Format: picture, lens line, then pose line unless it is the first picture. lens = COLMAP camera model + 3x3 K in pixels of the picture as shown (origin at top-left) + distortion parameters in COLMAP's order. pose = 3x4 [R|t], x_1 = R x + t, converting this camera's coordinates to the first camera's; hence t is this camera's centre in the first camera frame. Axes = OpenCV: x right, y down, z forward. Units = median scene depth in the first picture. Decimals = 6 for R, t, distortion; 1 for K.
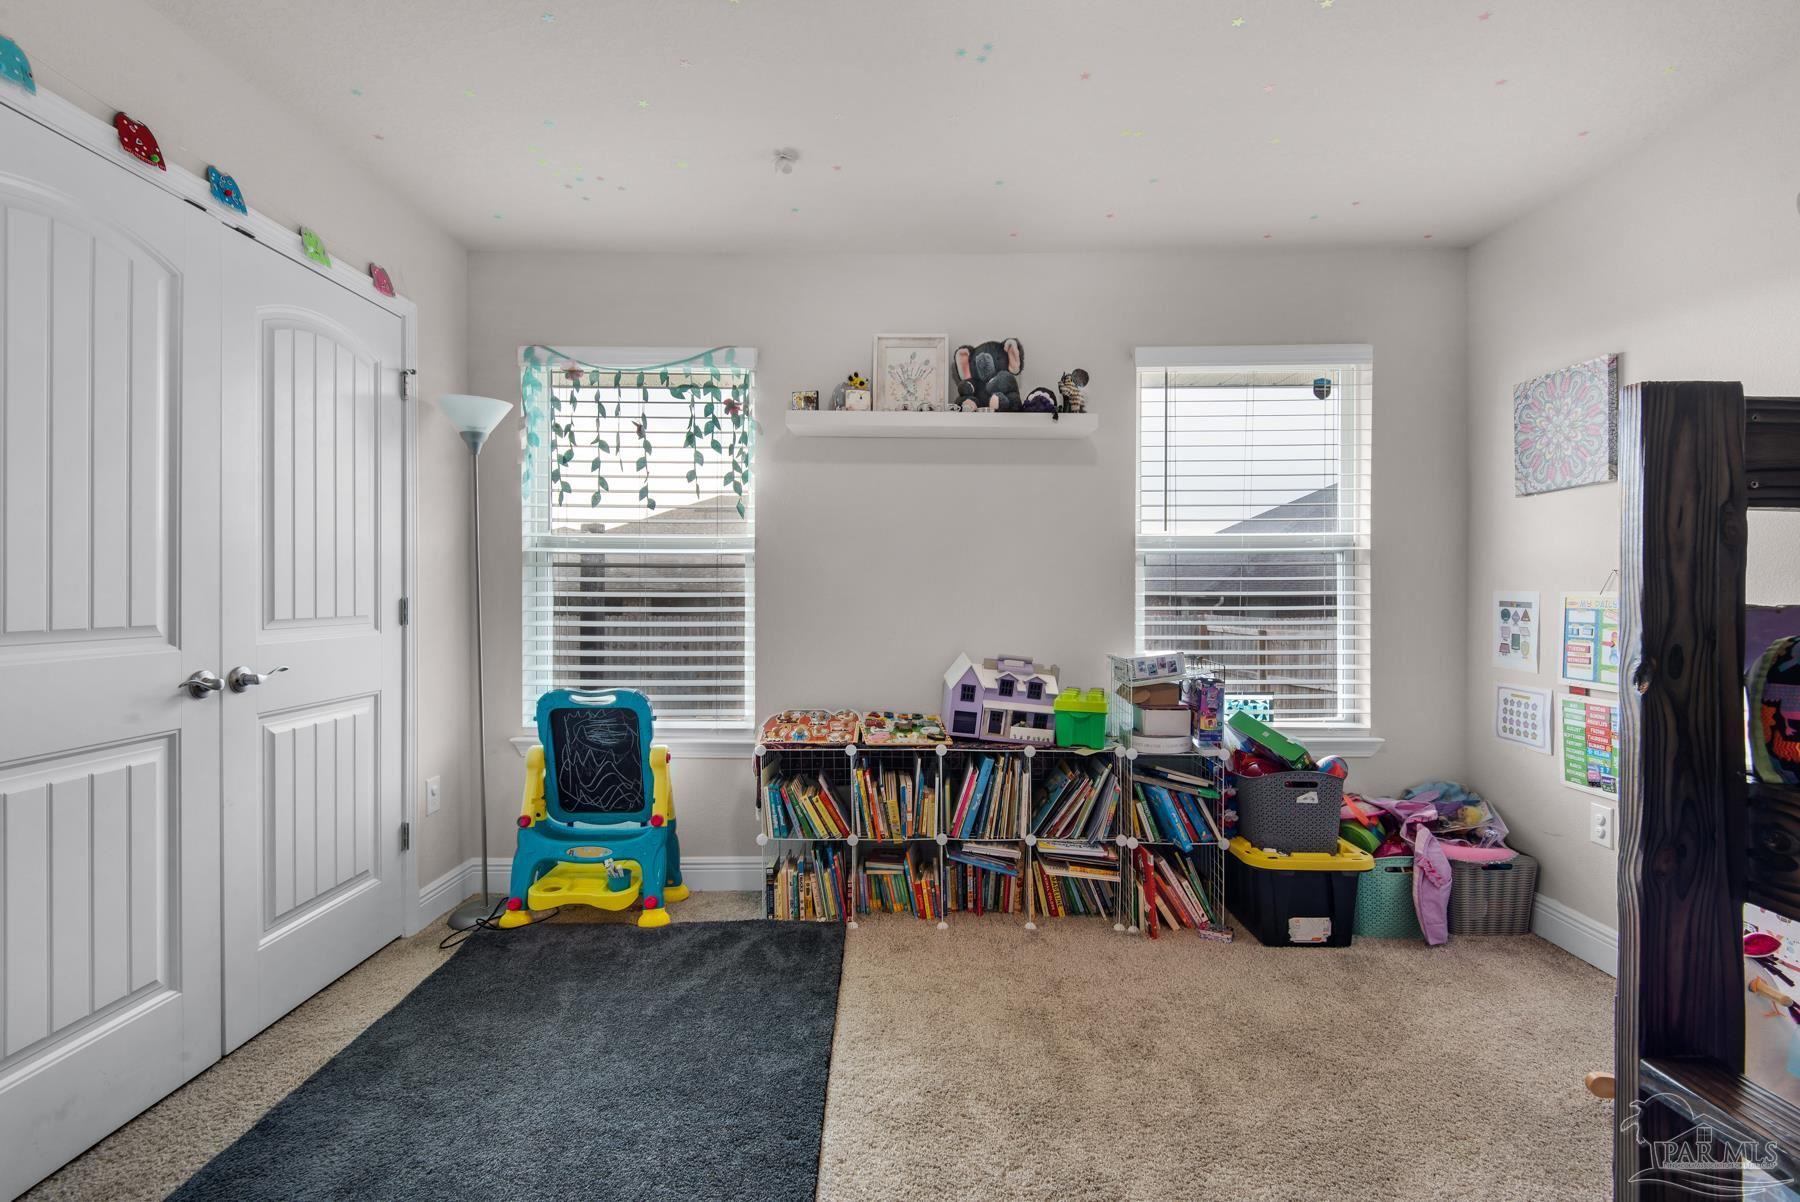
lens RADIAL K [[822.9, 0, 899.4], [0, 822.9, 592.5], [0, 0, 1]] dist [0.021411, -0.016262]
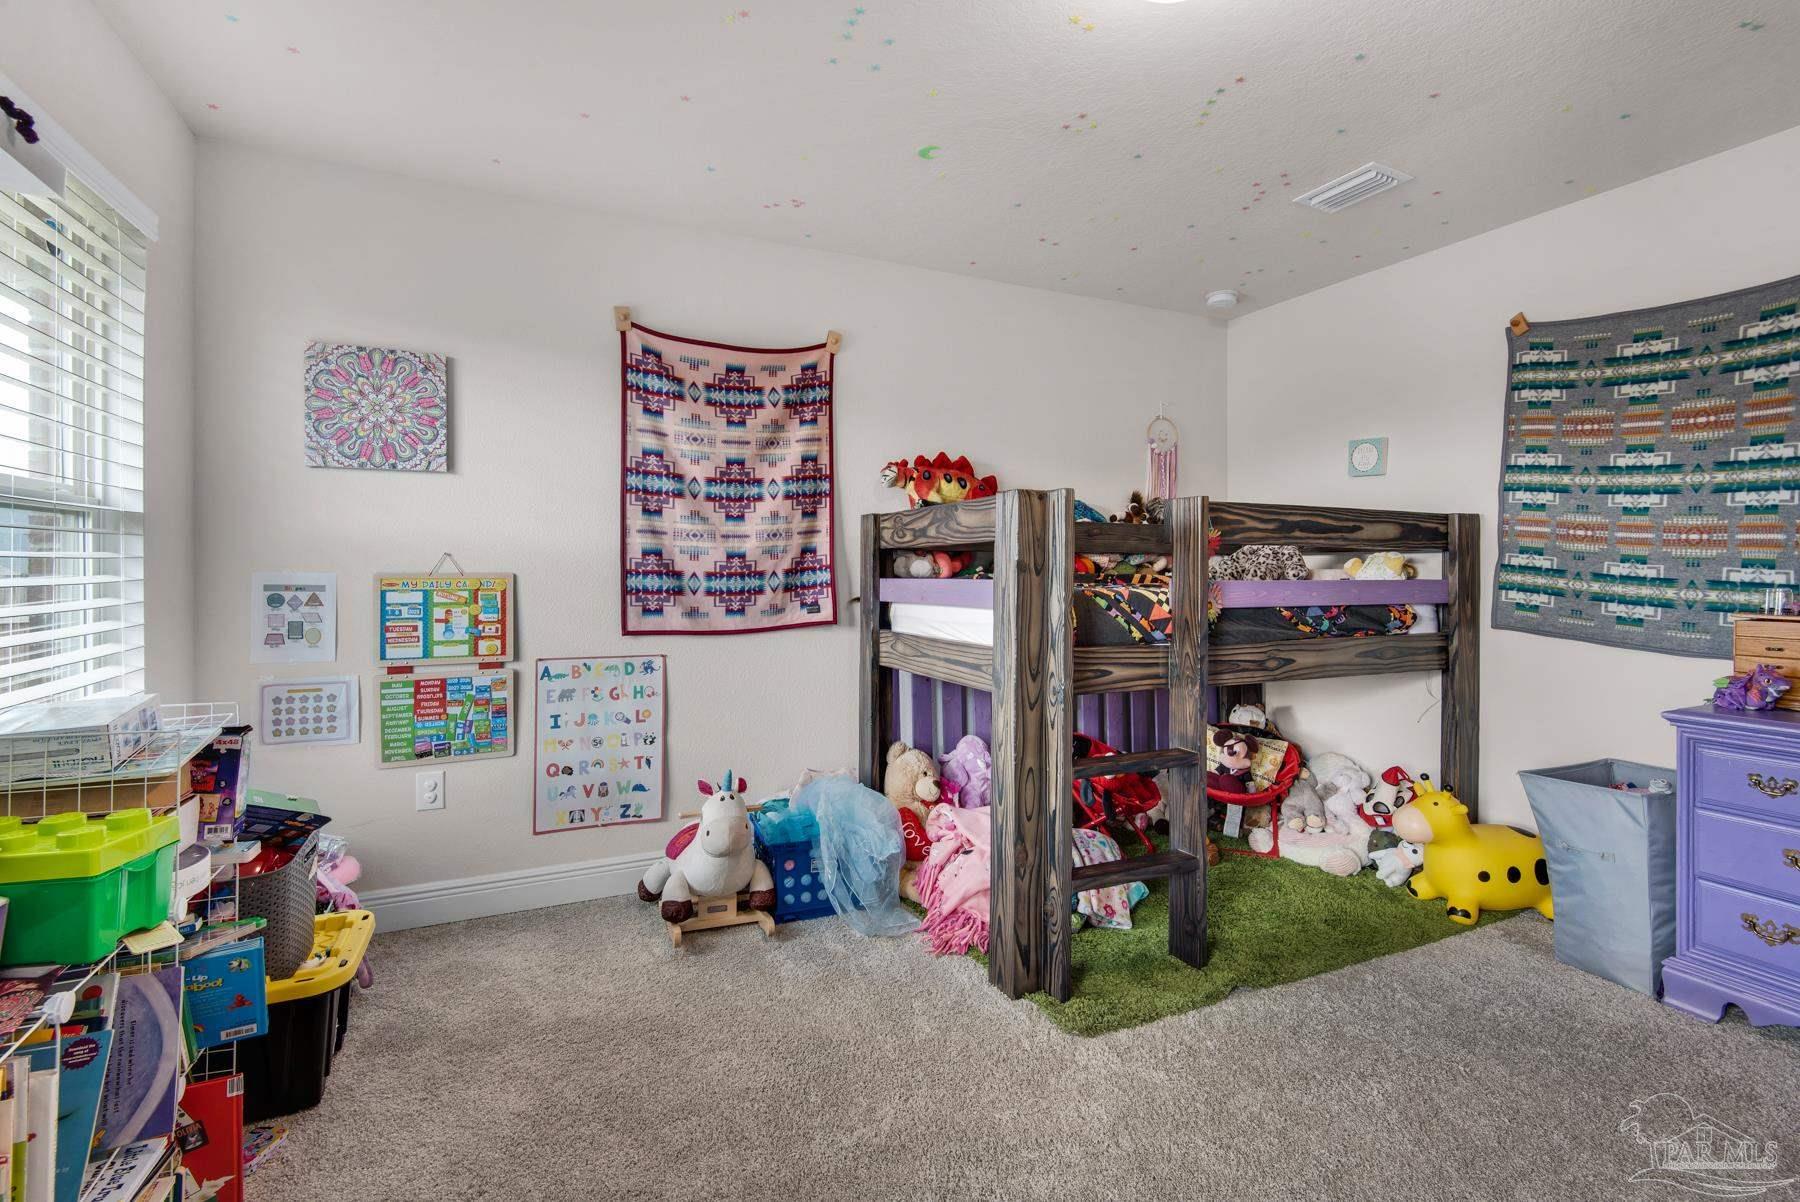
lens RADIAL K [[822.9, 0, 899.2], [0, 822.9, 568.3], [0, 0, 1]] dist [0.021411, -0.016262]
pose [[-0.428139, -0.004783, 0.903700, -0.344449], [0.000818, 0.999984, 0.005680, -0.011626], [-0.903713, 0.003171, -0.428128, 0.826127]]
